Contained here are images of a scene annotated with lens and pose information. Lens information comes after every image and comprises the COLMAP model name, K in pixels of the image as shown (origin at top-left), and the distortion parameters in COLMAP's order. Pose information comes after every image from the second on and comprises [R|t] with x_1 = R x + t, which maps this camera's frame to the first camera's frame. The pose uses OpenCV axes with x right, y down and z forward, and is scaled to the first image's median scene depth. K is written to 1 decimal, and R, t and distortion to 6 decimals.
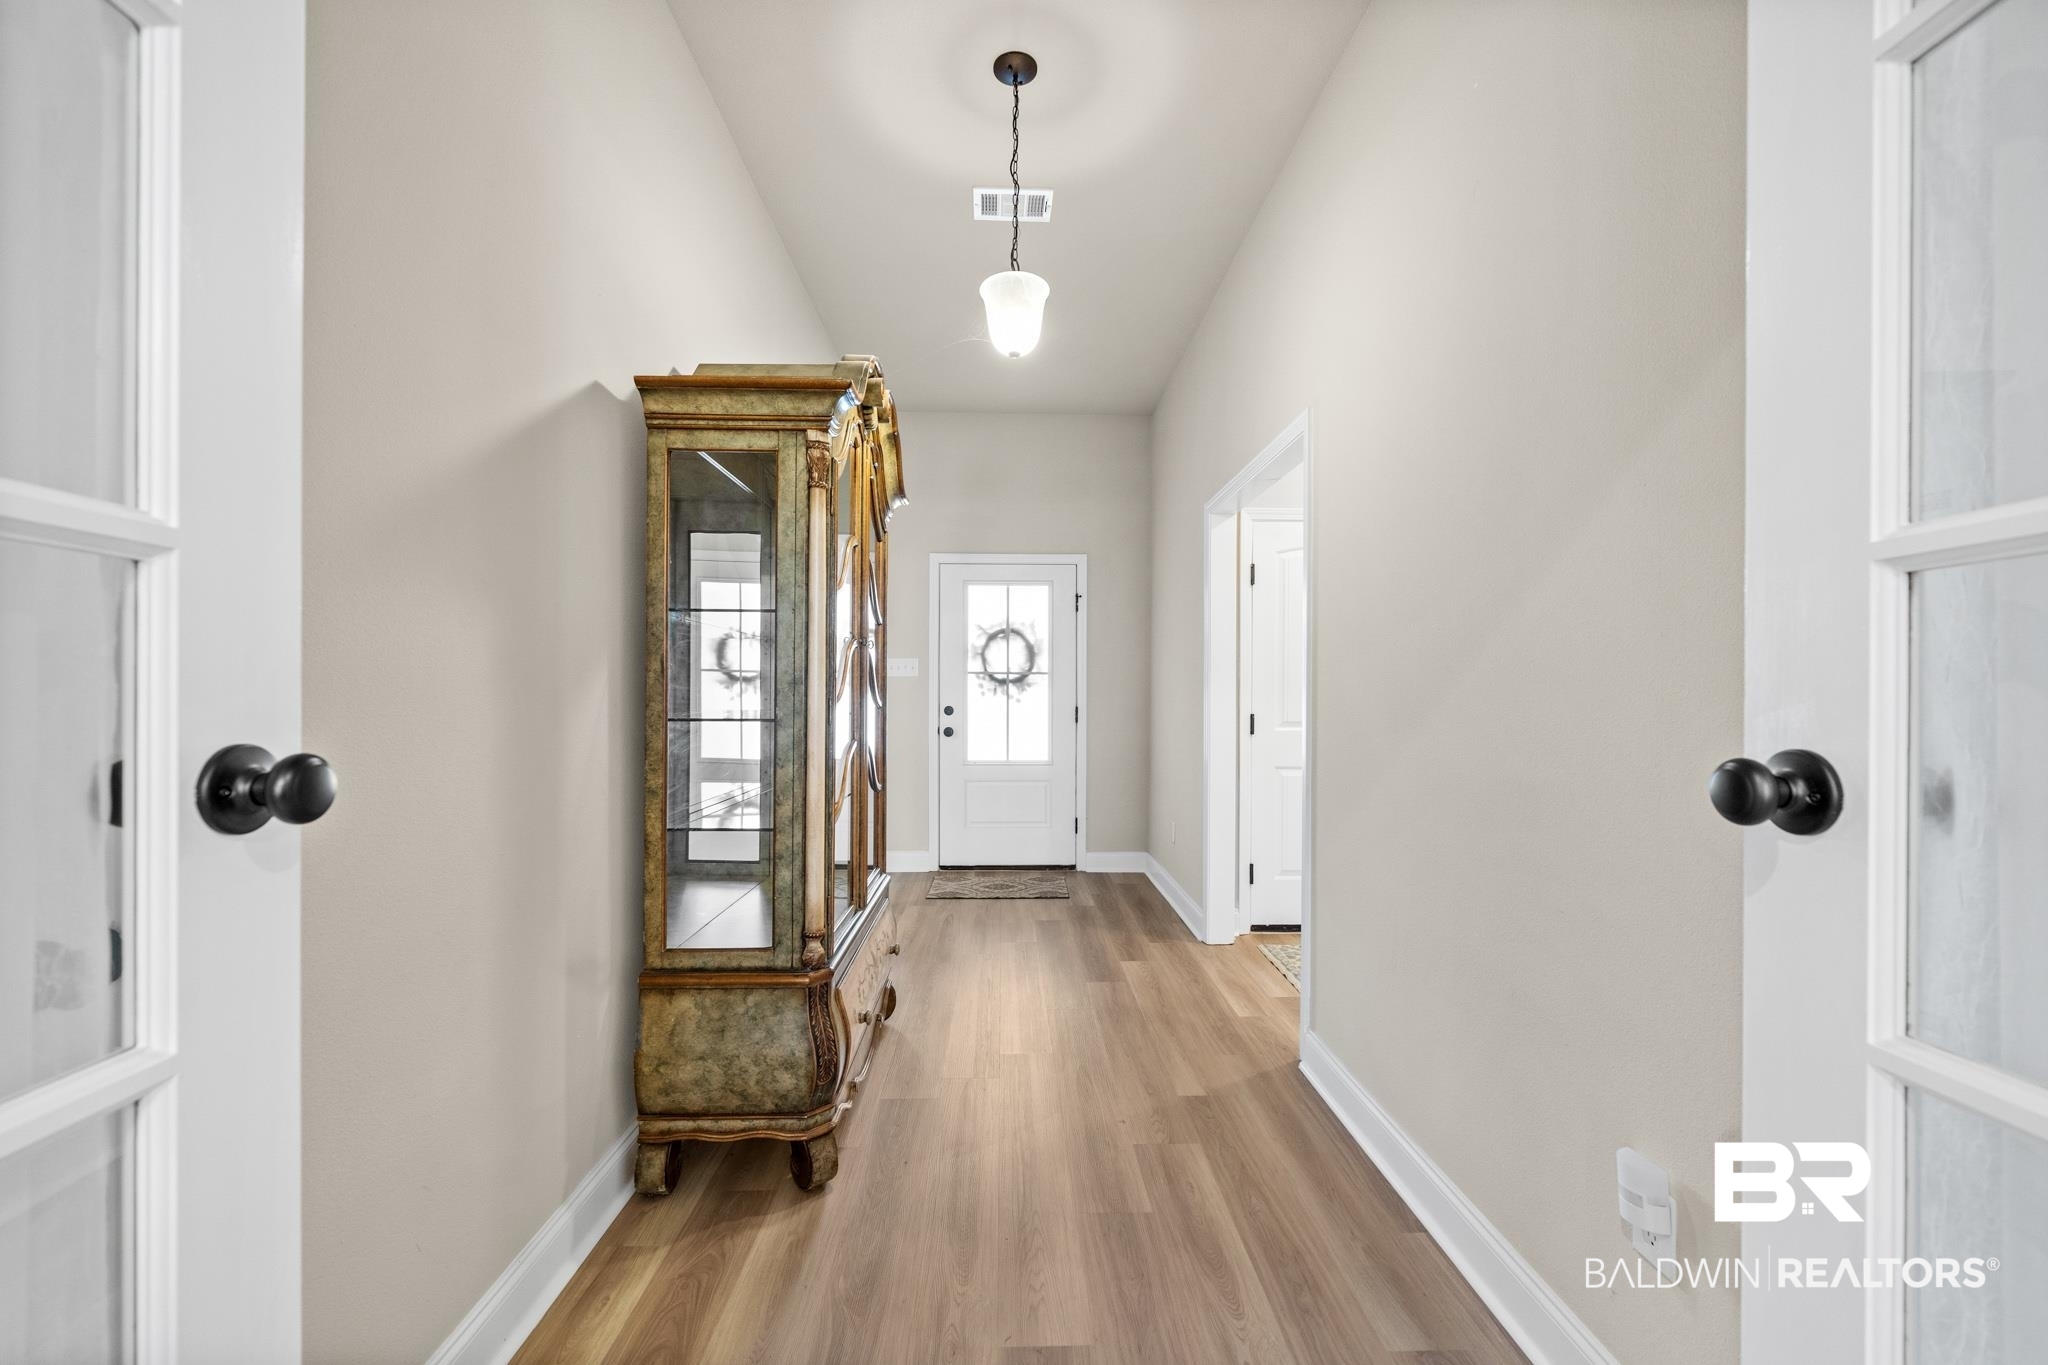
lens RADIAL K [[816.1, 0, 1024.1], [0, 816.1, 690.9], [0, 0, 1]] dist [-0.003858, -0.000514]
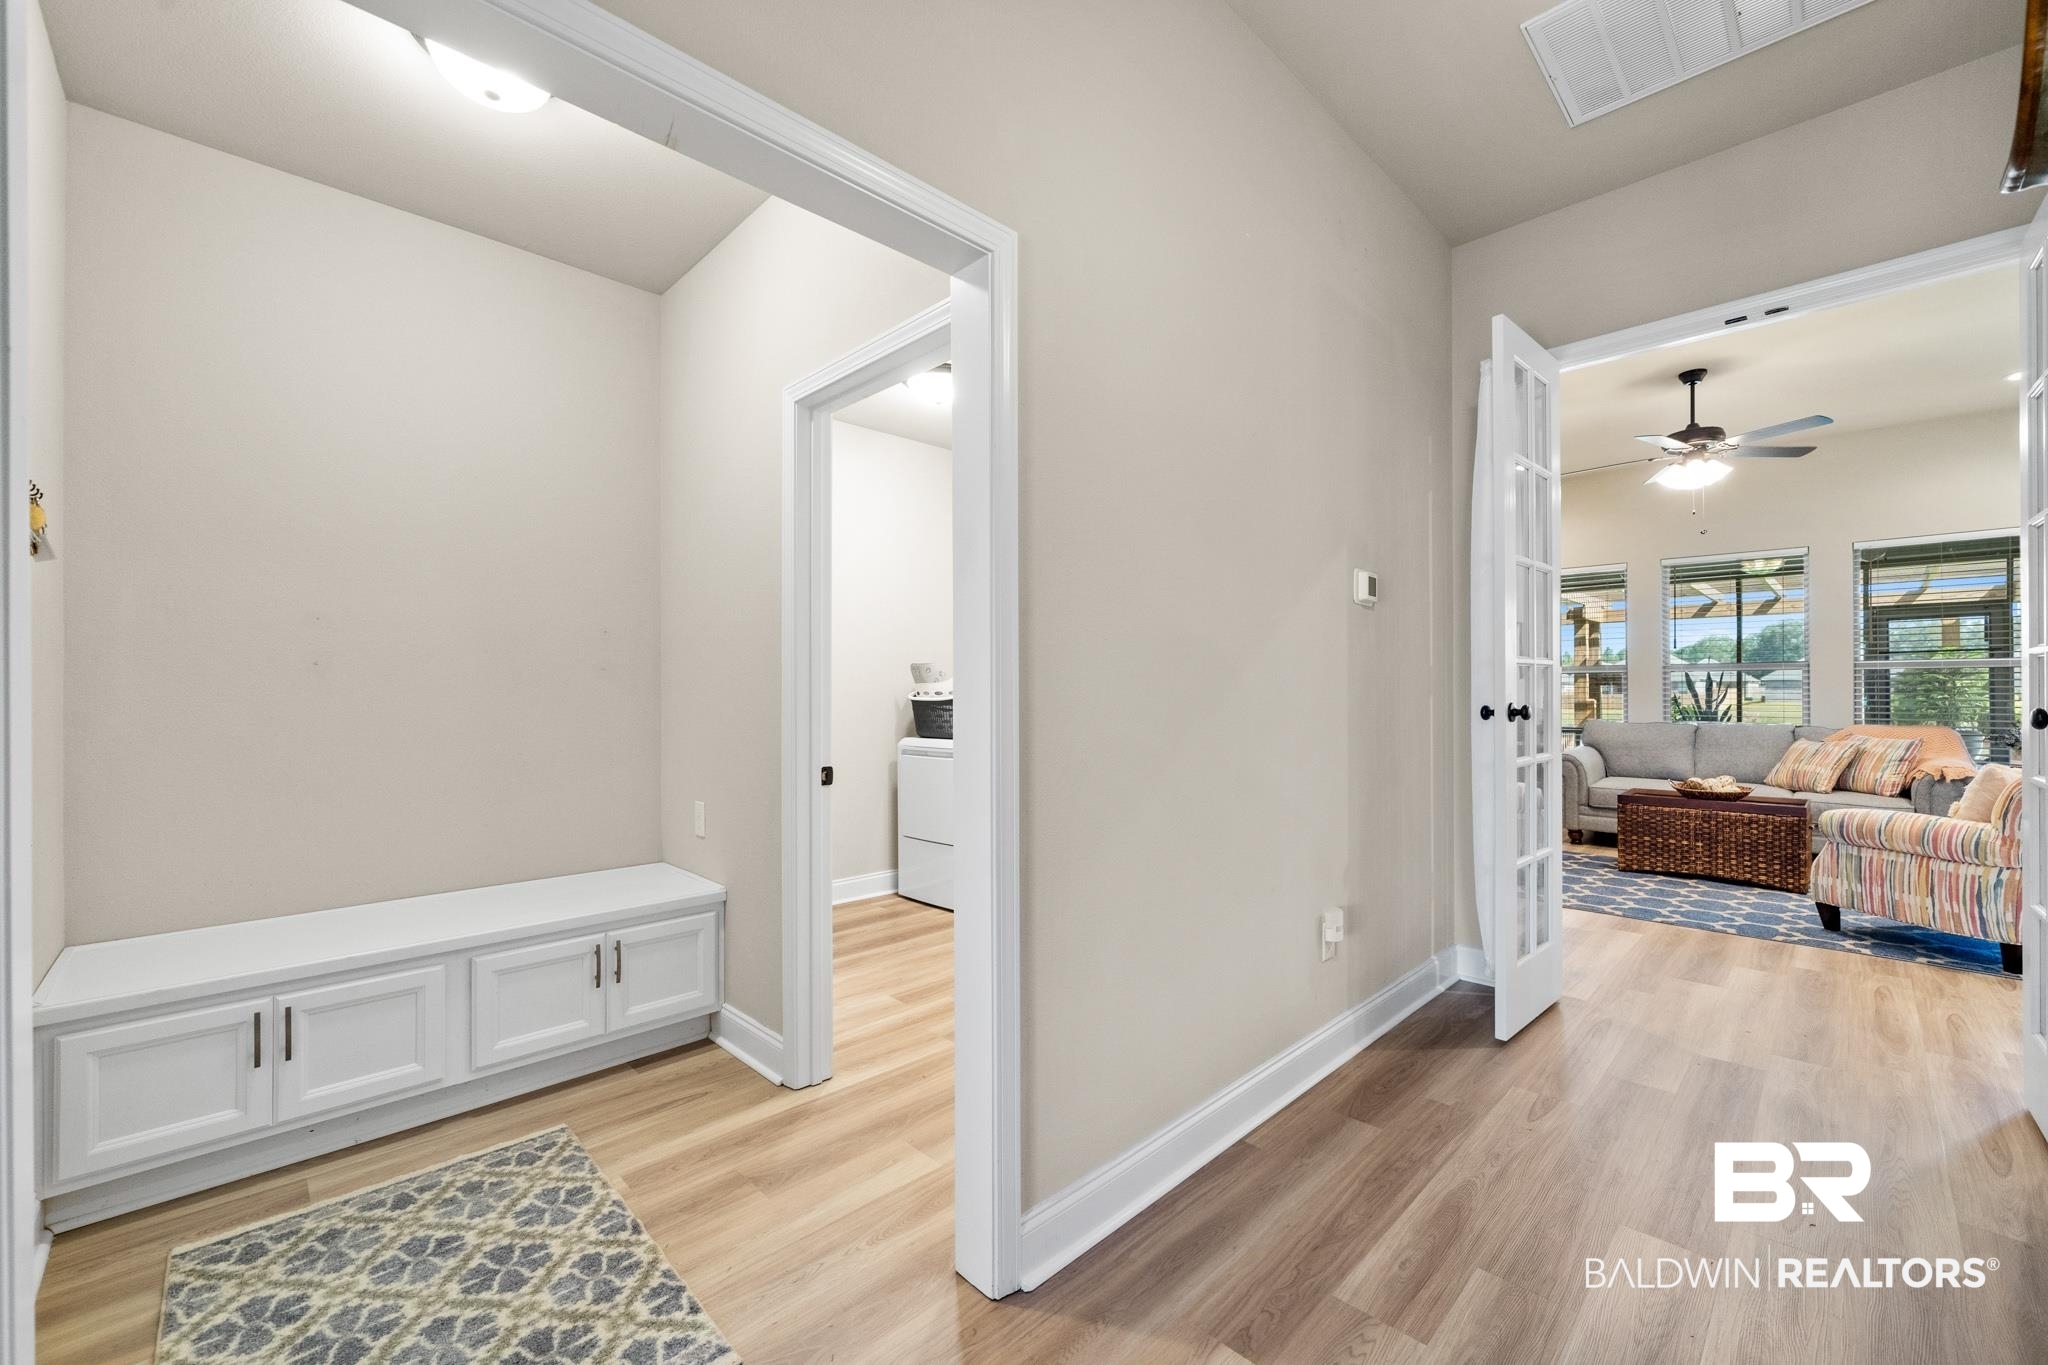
lens RADIAL K [[816.1, 0, 1004.8], [0, 816.1, 686.5], [0, 0, 1]] dist [-0.003858, -0.000514]
pose [[-0.670314, -0.003534, 0.742069, -0.151475], [-0.004486, 0.999990, 0.000710, -0.008138], [-0.742064, -0.002853, -0.670323, 1.887752]]
